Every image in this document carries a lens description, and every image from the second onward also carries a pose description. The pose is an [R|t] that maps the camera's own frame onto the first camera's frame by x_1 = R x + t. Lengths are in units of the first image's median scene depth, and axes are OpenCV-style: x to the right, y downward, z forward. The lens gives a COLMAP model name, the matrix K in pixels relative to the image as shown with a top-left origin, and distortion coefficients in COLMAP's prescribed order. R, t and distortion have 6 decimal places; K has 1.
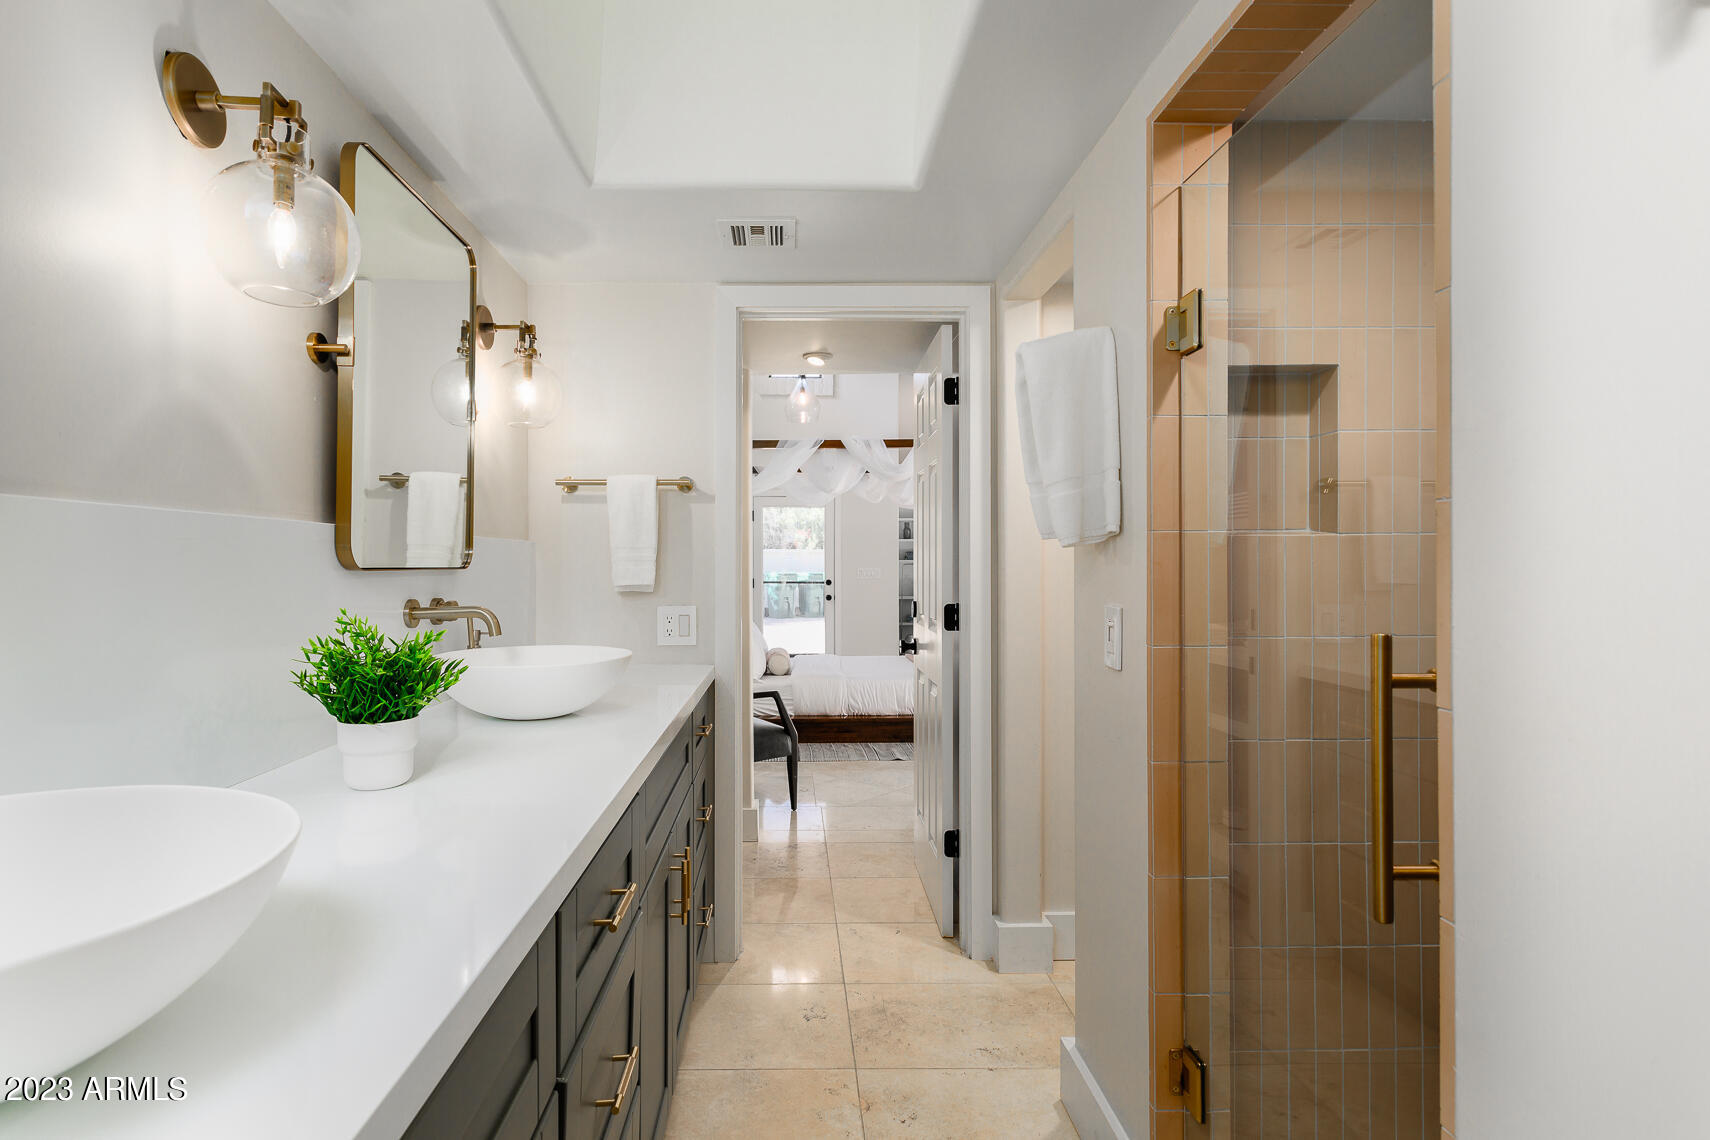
lens RADIAL K [[831.2, 0, 797.5], [0, 831.2, 560.0], [0, 0, 1]] dist [0.005269, 0.000673]
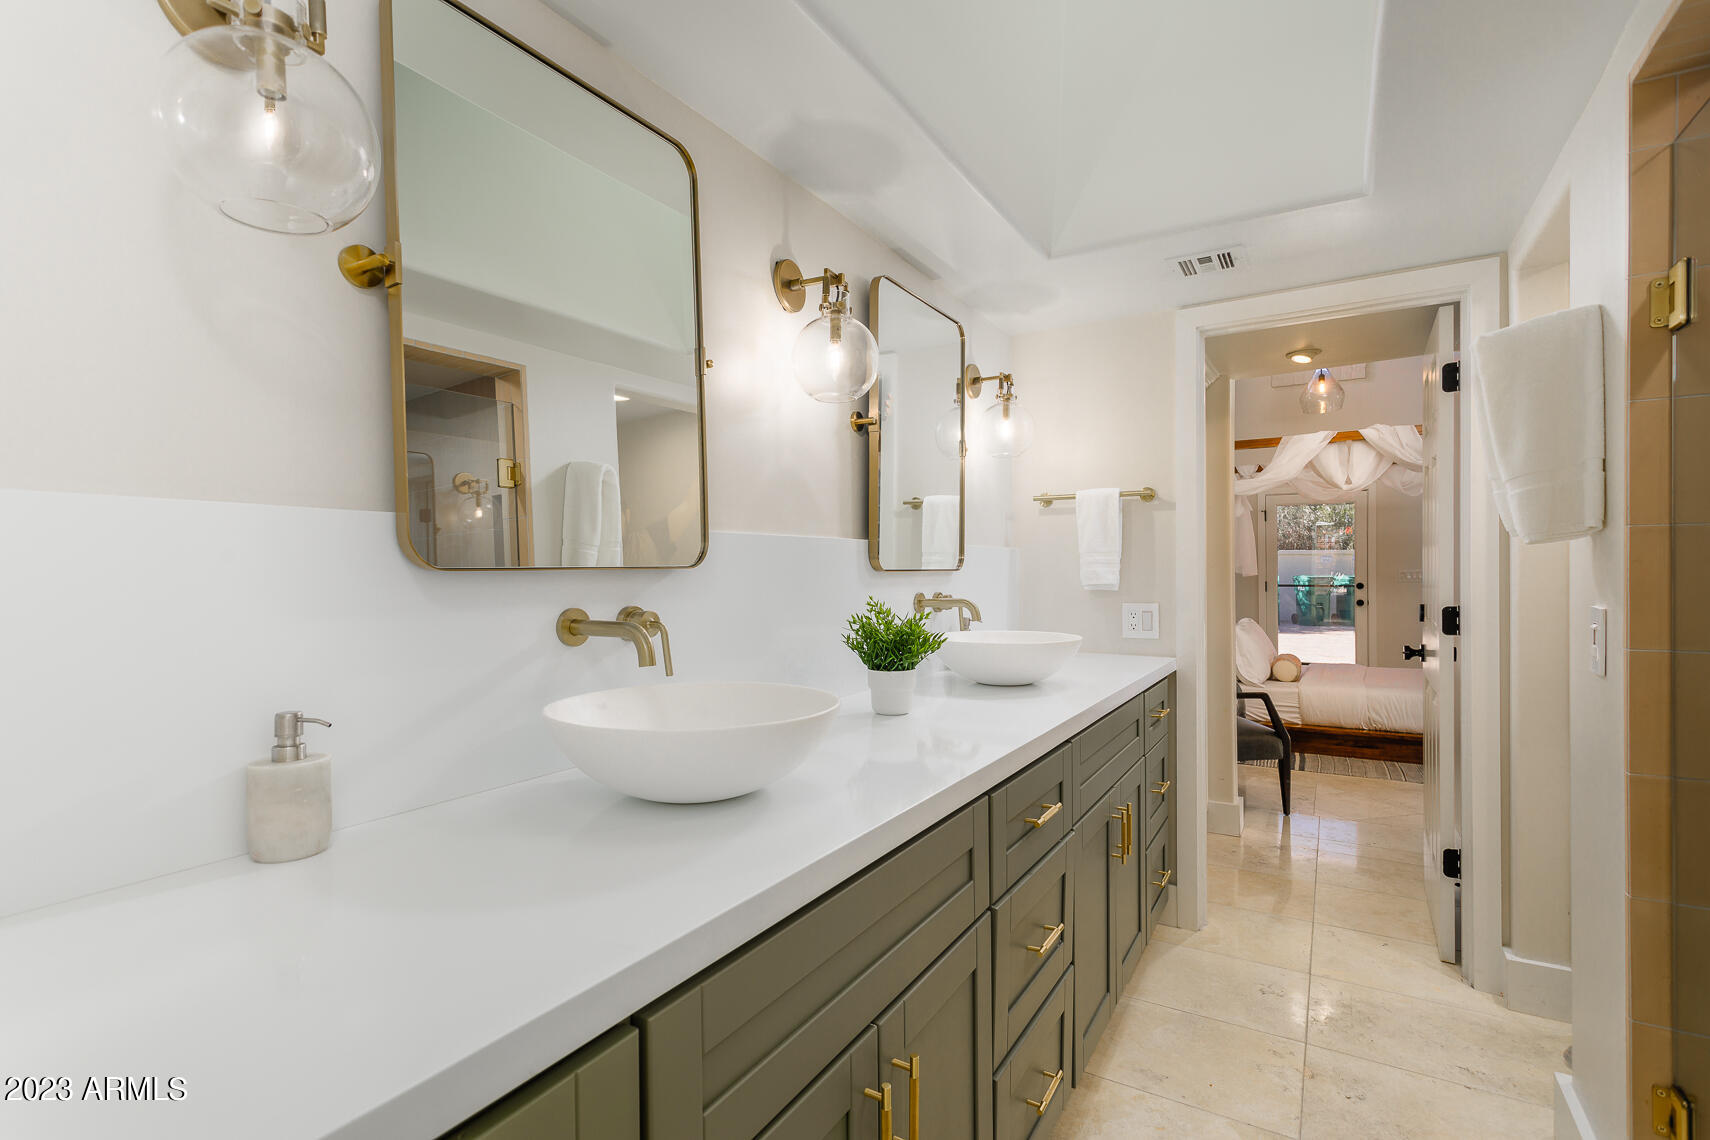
lens RADIAL K [[811.8, 0, 855.0], [0, 811.8, 570.0], [0, 0, 1]] dist [-0.000423, -0.000015]
pose [[0.854870, -0.005338, -0.518814, 0.119897], [0.009198, 0.999946, 0.004868, 0.001972], [0.518760, -0.008933, 0.854873, -0.170425]]
